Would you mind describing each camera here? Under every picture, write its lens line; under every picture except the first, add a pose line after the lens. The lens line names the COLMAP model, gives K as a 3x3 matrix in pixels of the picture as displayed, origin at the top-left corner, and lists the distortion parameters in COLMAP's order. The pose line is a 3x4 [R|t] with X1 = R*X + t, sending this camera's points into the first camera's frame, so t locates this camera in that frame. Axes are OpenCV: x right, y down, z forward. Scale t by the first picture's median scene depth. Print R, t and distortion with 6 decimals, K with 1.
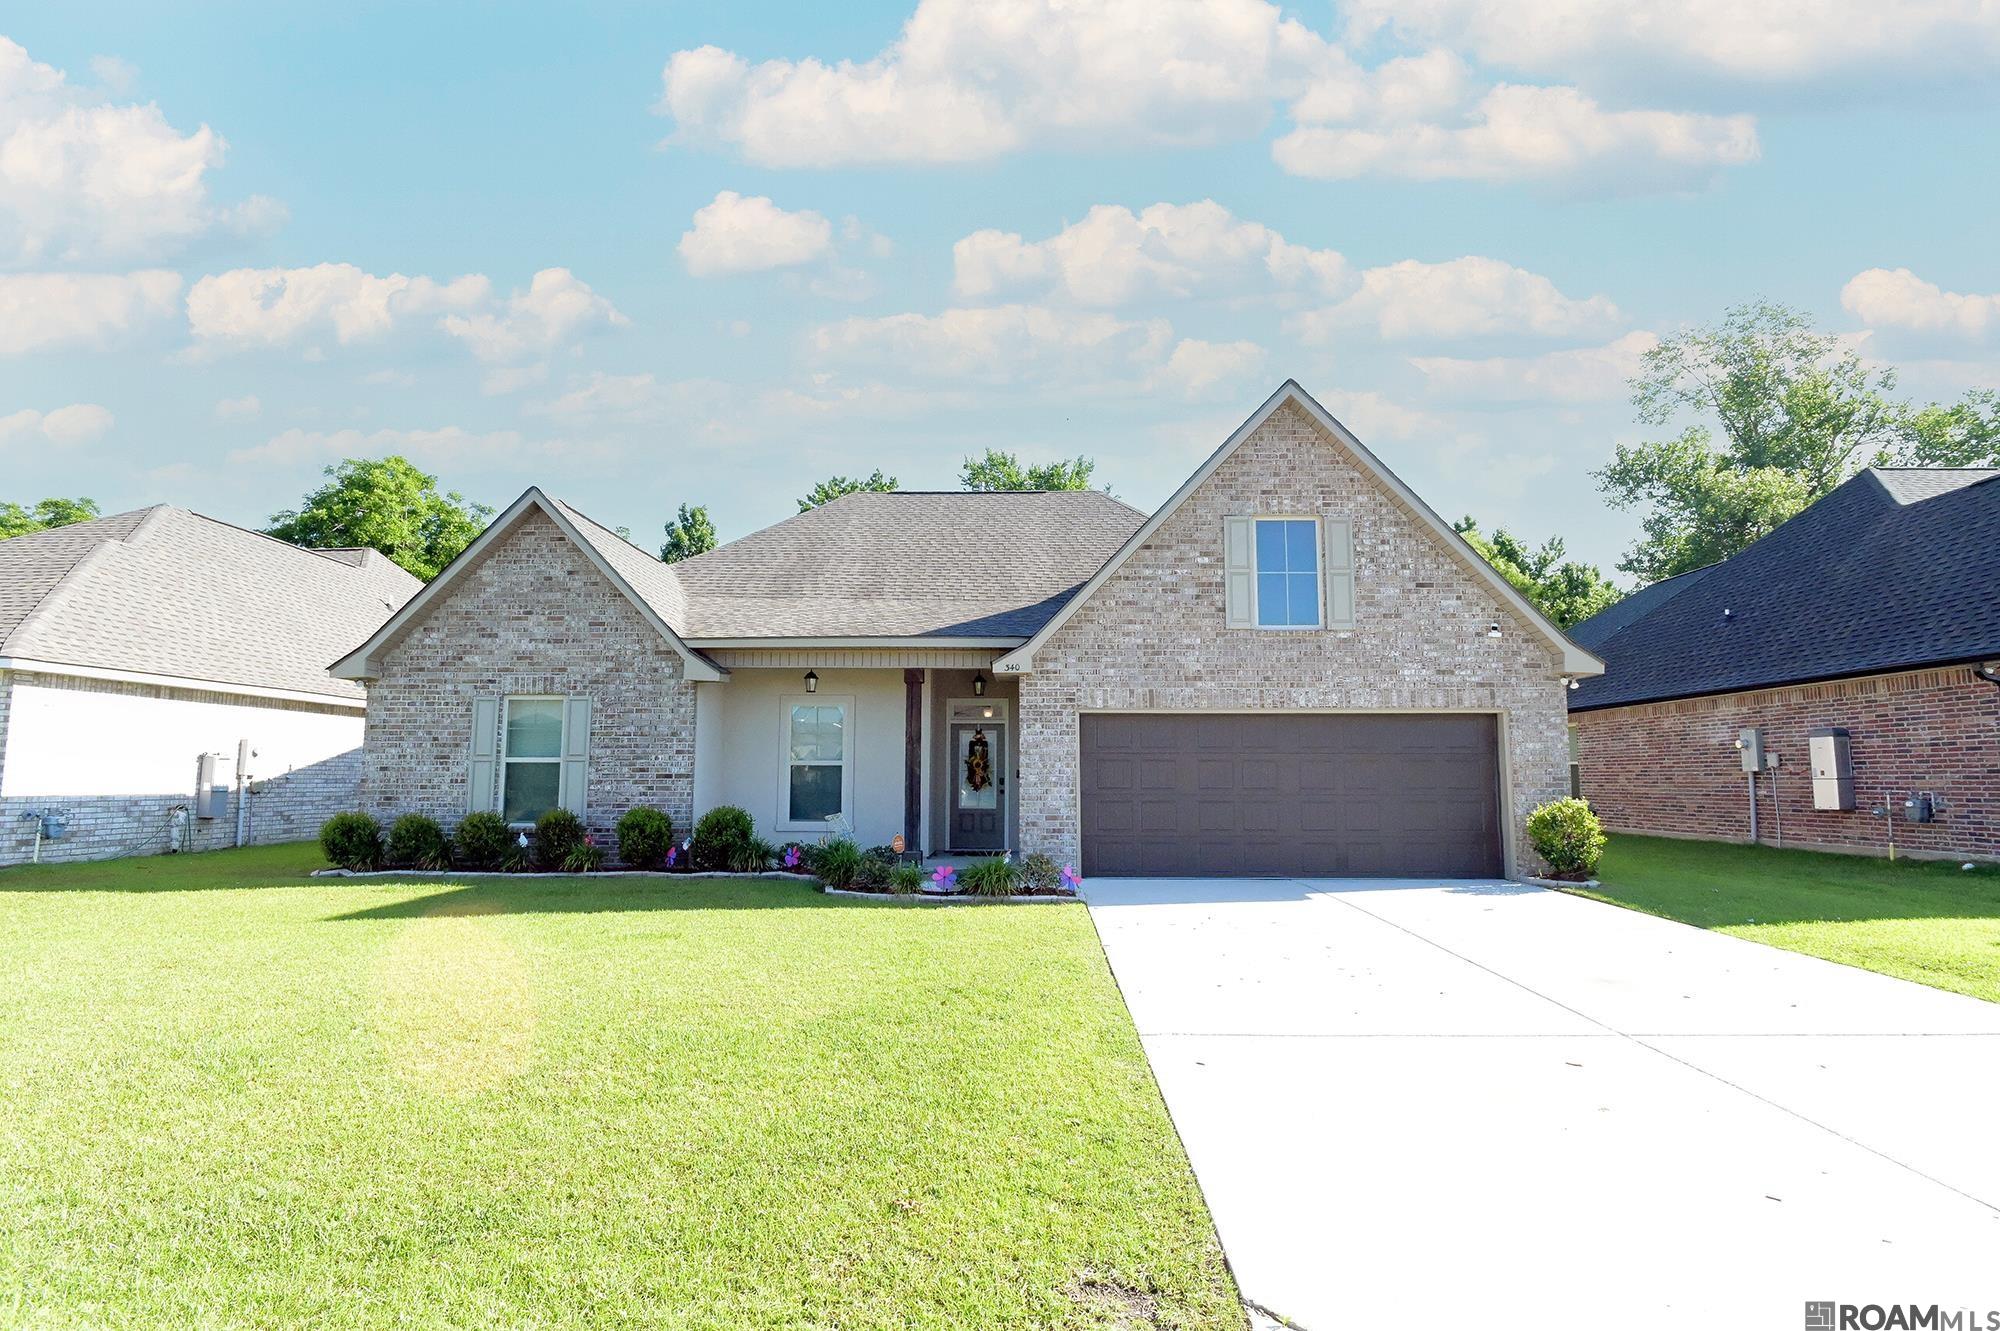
lens RADIAL K [[945.1, 0, 994.2], [0, 945.1, 676.1], [0, 0, 1]] dist [-0.017878, 0.001041]
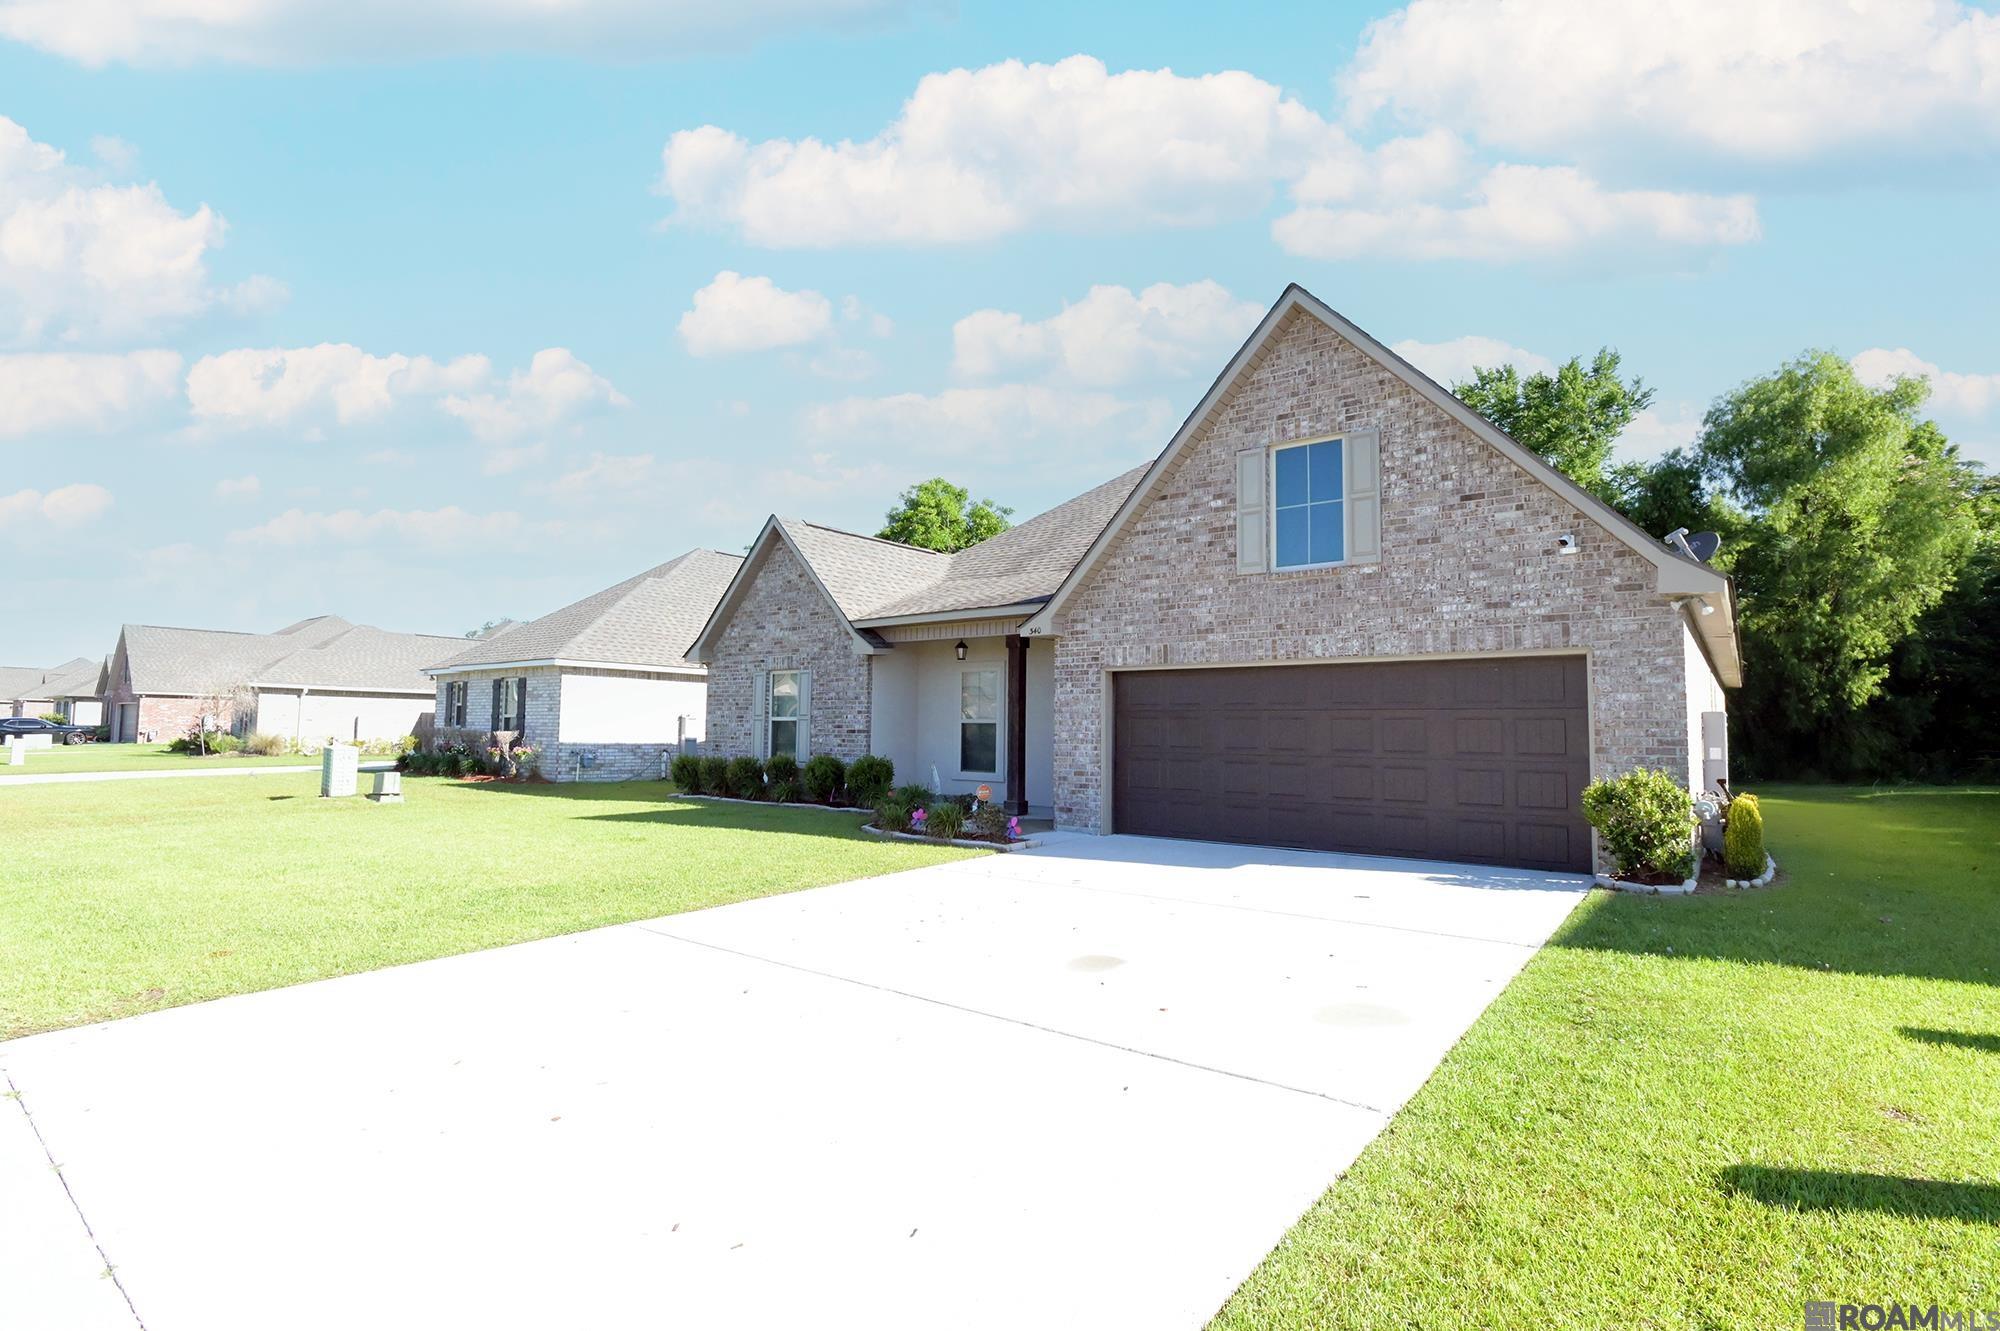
lens RADIAL K [[945.1, 0, 991.6], [0, 945.1, 665.5], [0, 0, 1]] dist [-0.017878, 0.001041]
pose [[0.796551, -0.034935, -0.603561, 0.599014], [0.052041, 0.998586, 0.010881, 0.015175], [0.602328, -0.040077, 0.797242, 0.117057]]
